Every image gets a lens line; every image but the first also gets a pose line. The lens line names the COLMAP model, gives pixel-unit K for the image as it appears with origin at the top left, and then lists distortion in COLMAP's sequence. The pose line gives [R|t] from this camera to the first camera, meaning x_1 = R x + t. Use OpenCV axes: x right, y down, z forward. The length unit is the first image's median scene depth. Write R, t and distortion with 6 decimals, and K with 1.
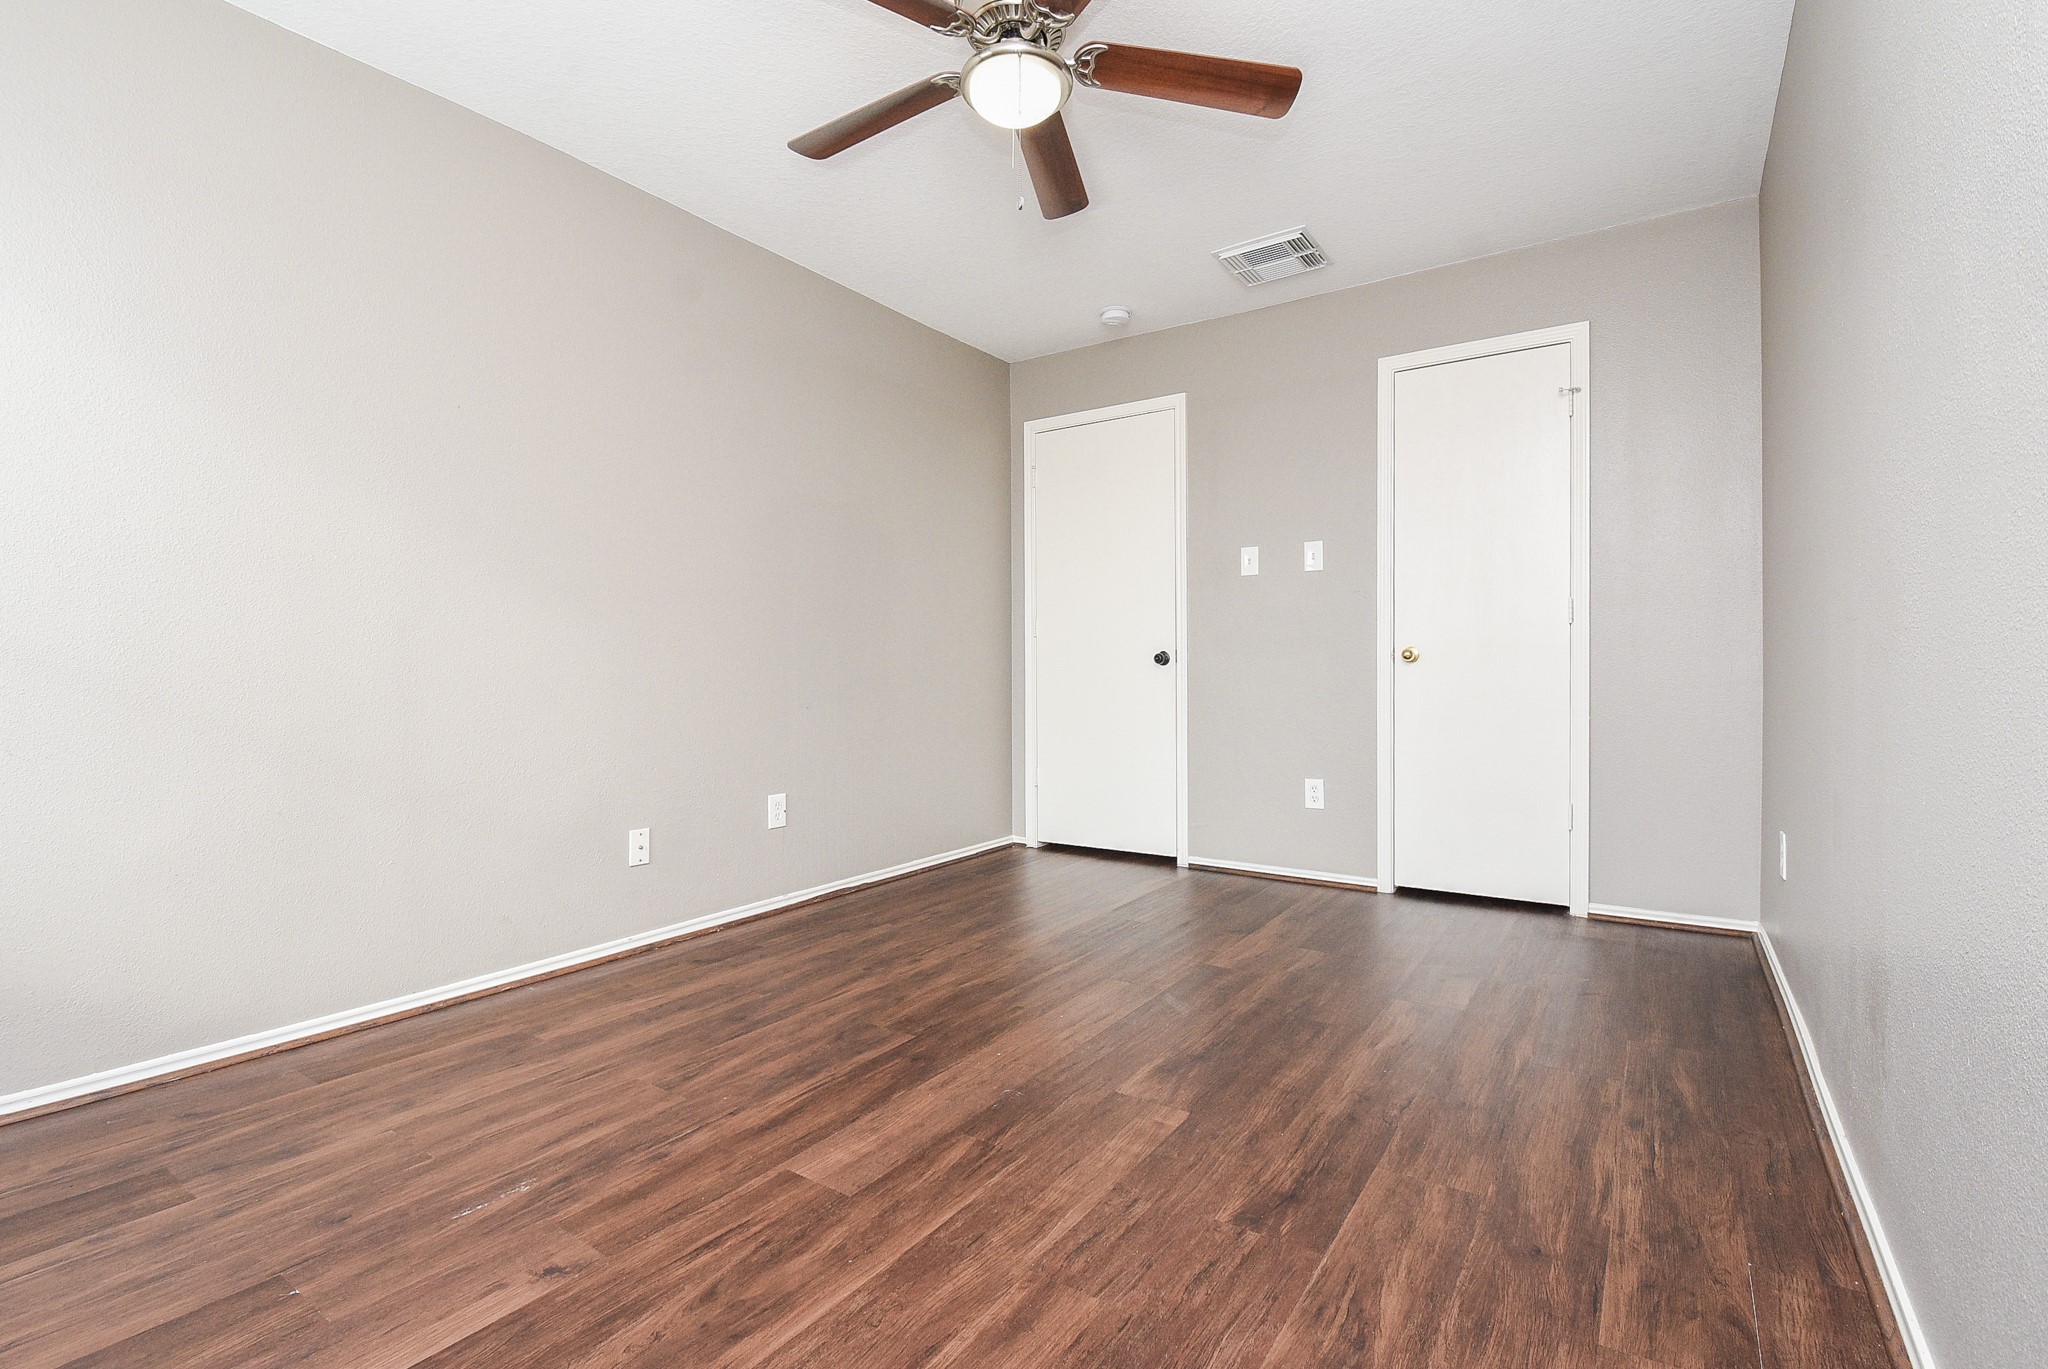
lens RADIAL K [[937.8, 0, 1020.8], [0, 937.8, 674.1], [0, 0, 1]] dist [0.029381, -0.017209]
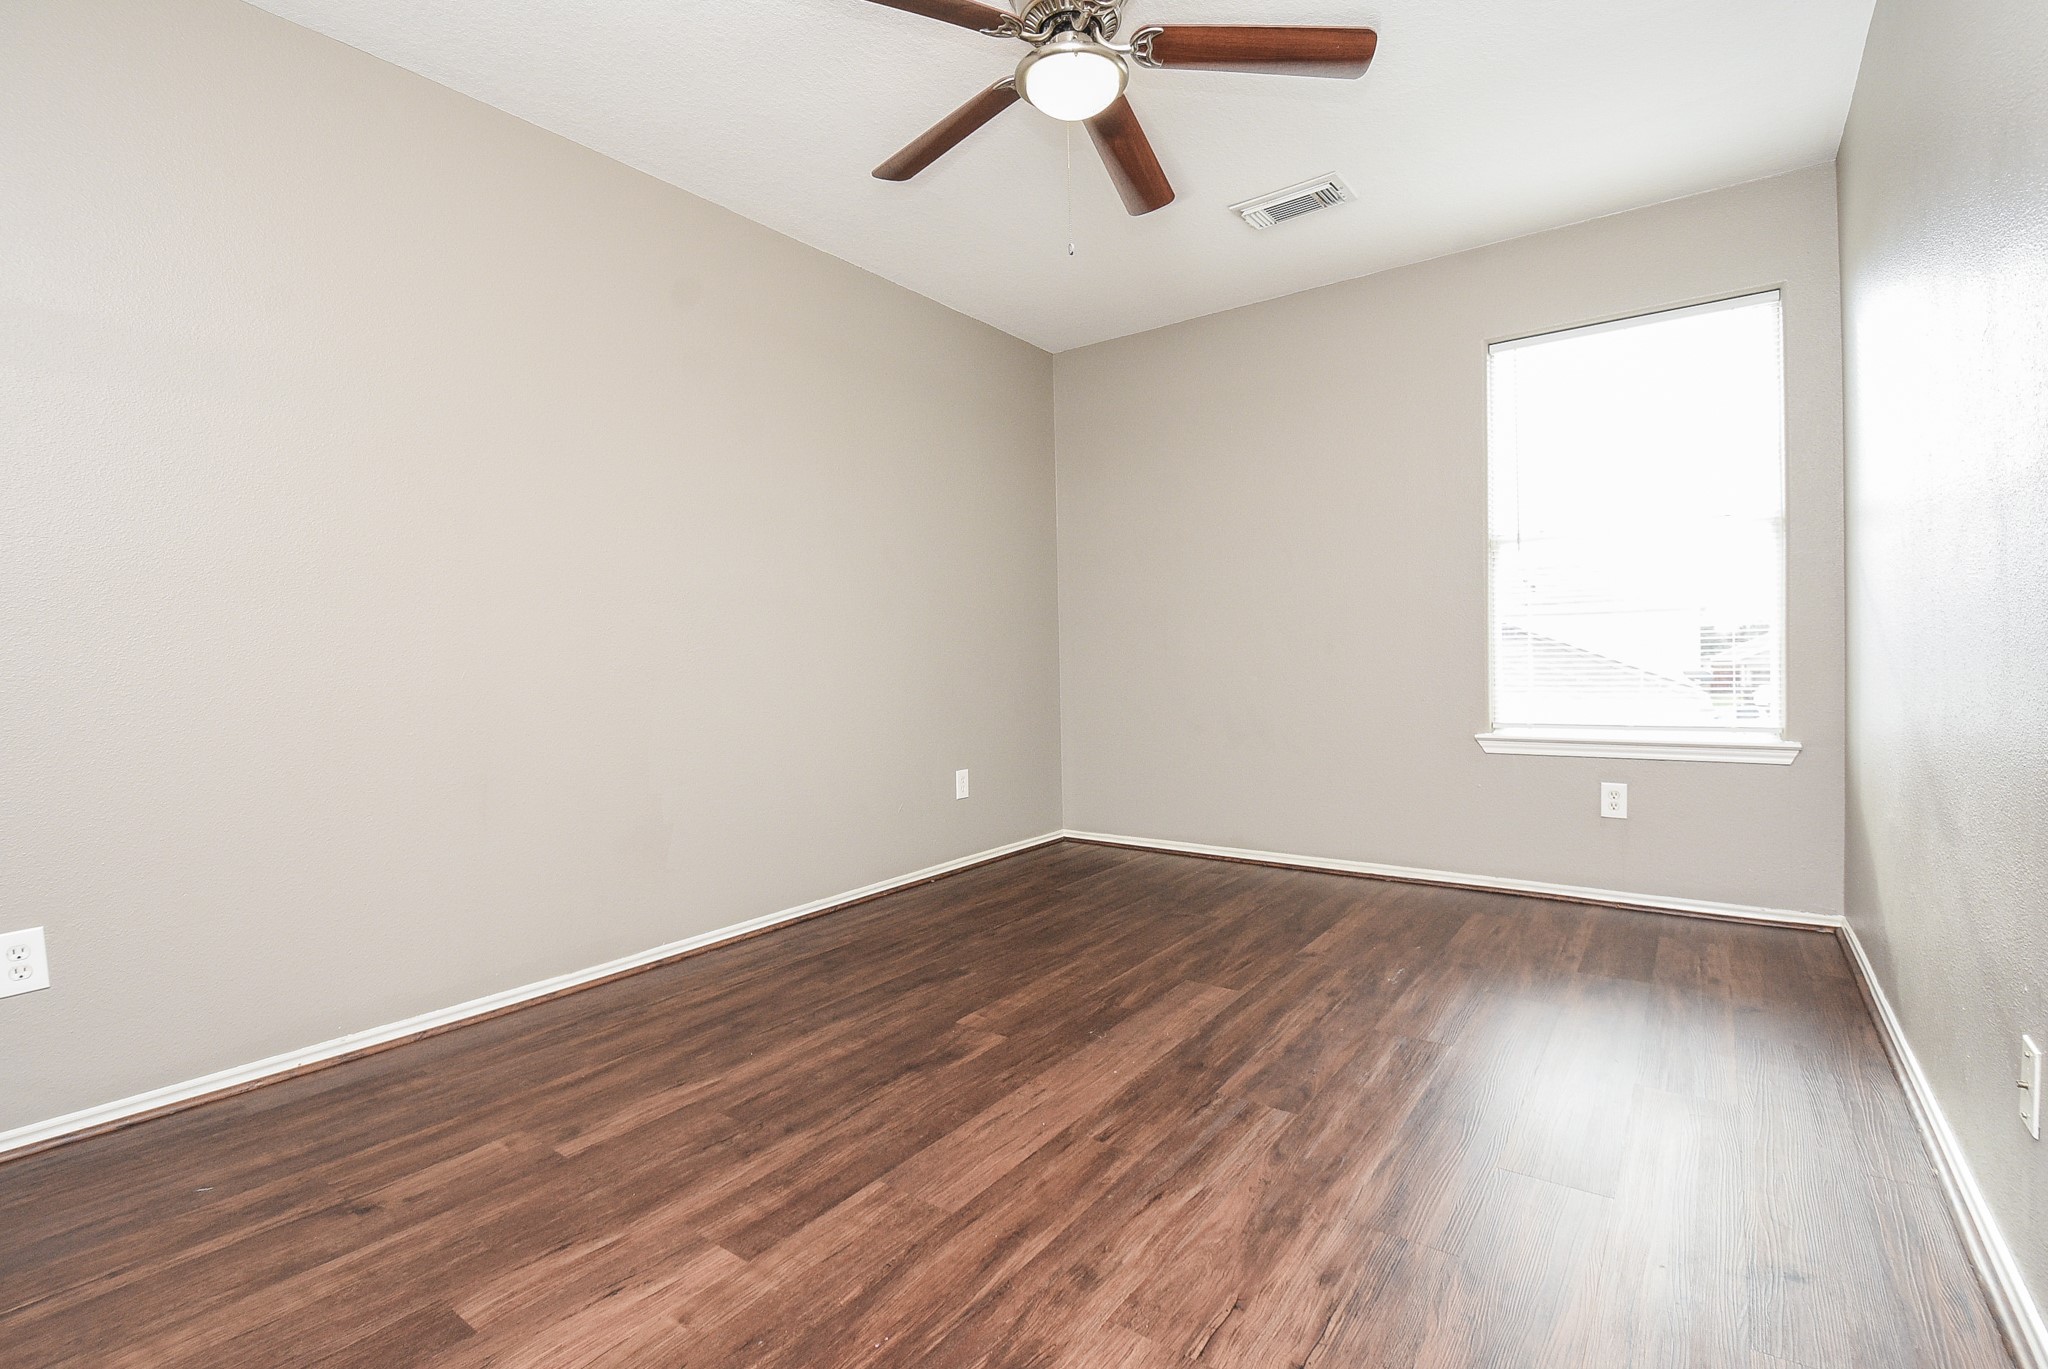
lens RADIAL K [[914.6, 0, 1029.7], [0, 914.6, 678.2], [0, 0, 1]] dist [0.003068, -0.015751]
pose [[-0.999175, 0.024823, 0.032155, 0.027380], [0.025635, 0.999357, 0.025082, -0.026717], [-0.031512, 0.025885, -0.999168, 2.201077]]
